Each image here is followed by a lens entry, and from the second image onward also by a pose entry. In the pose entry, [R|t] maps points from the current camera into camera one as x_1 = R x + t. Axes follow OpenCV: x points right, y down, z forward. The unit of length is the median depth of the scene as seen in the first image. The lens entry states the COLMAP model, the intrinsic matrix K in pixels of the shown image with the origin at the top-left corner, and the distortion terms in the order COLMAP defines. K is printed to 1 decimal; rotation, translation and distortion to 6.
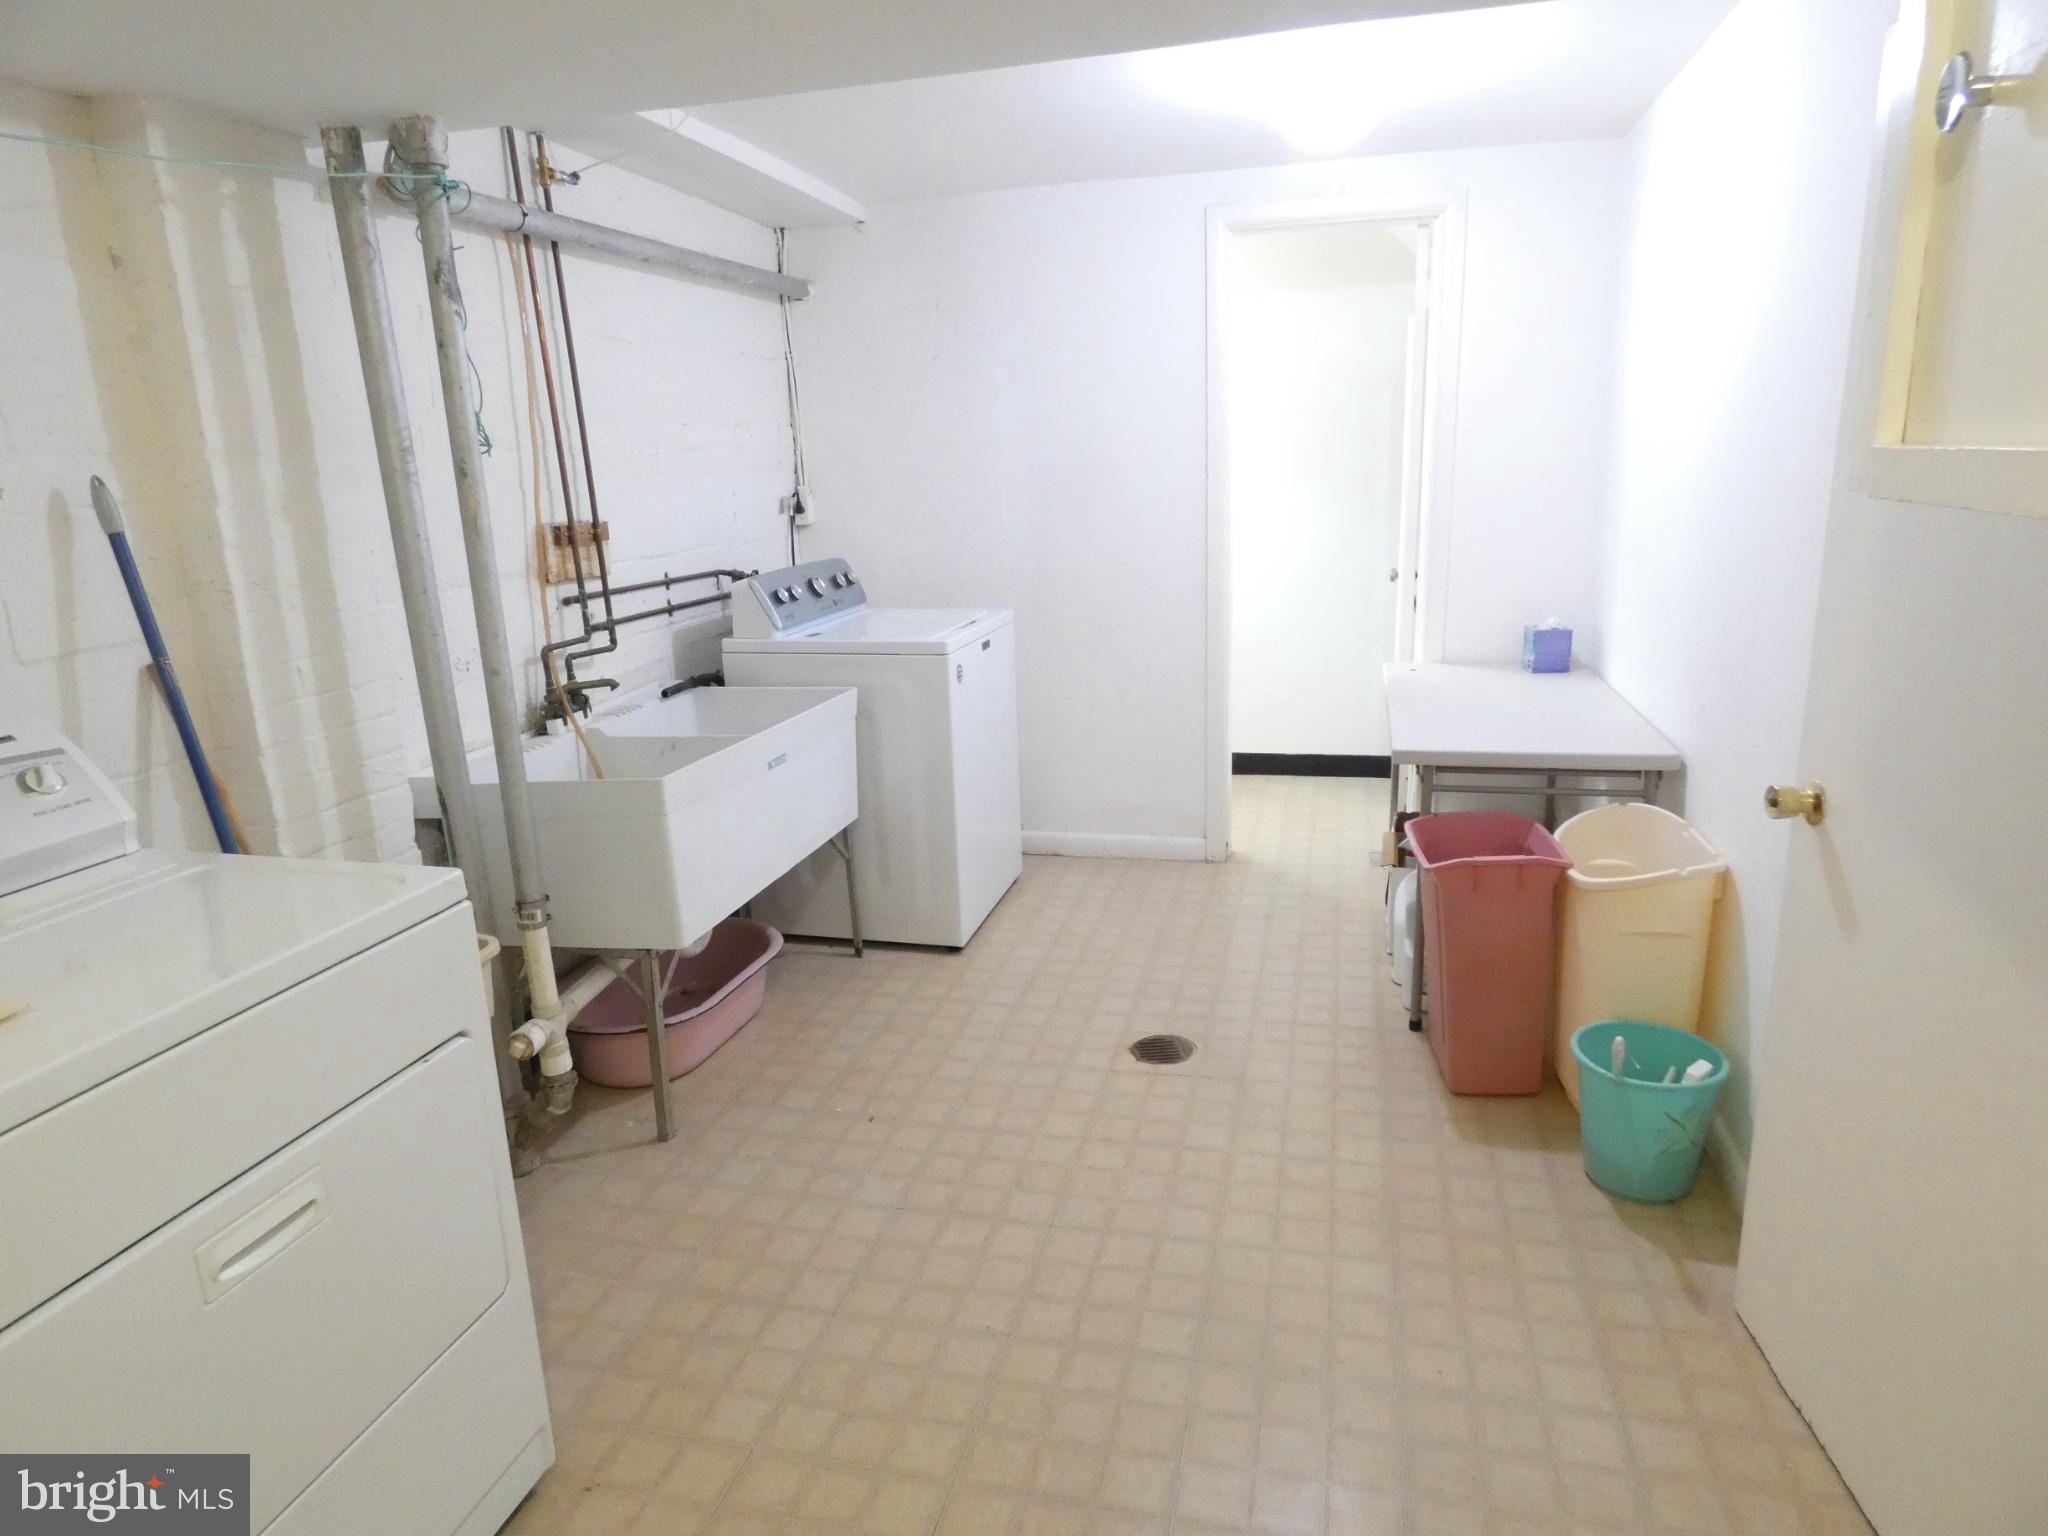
lens RADIAL K [[1223.6, 0, 1028.4], [0, 1223.6, 777.4], [0, 0, 1]] dist [-0.009008, 0.002807]
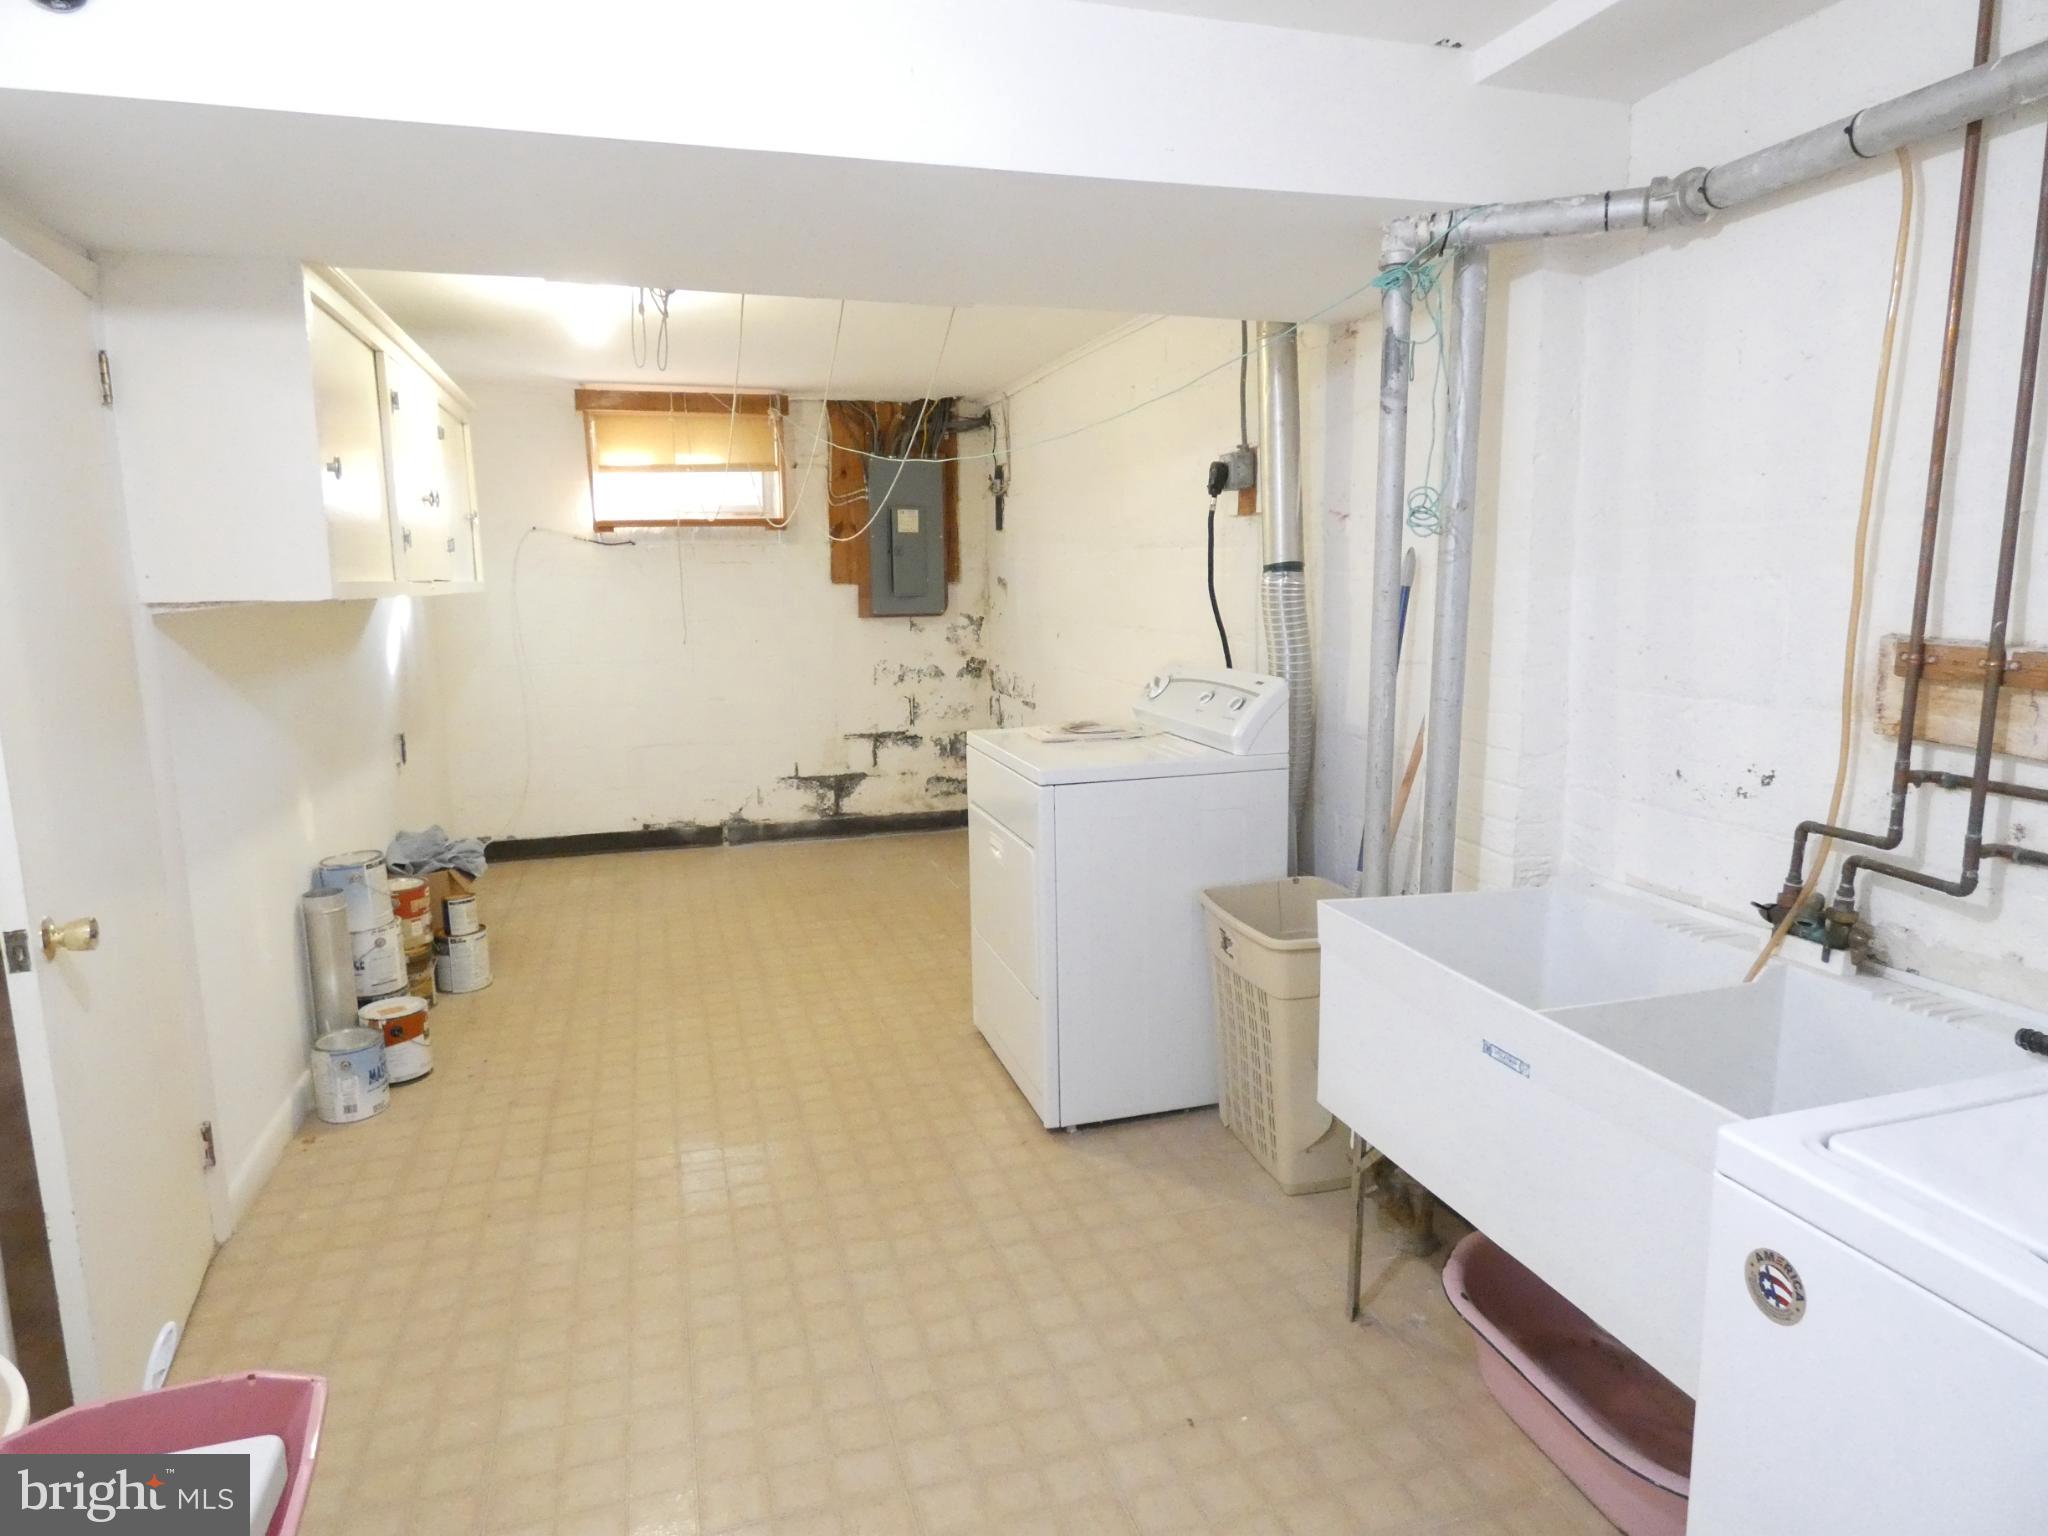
lens RADIAL K [[1223.6, 0, 1032.7], [0, 1223.6, 762.2], [0, 0, 1]] dist [-0.009008, 0.002807]
pose [[-0.852724, 0.130512, -0.505795, 0.323956], [-0.087977, 0.918570, 0.385343, -0.430552], [0.514900, 0.373089, -0.771805, 1.595509]]
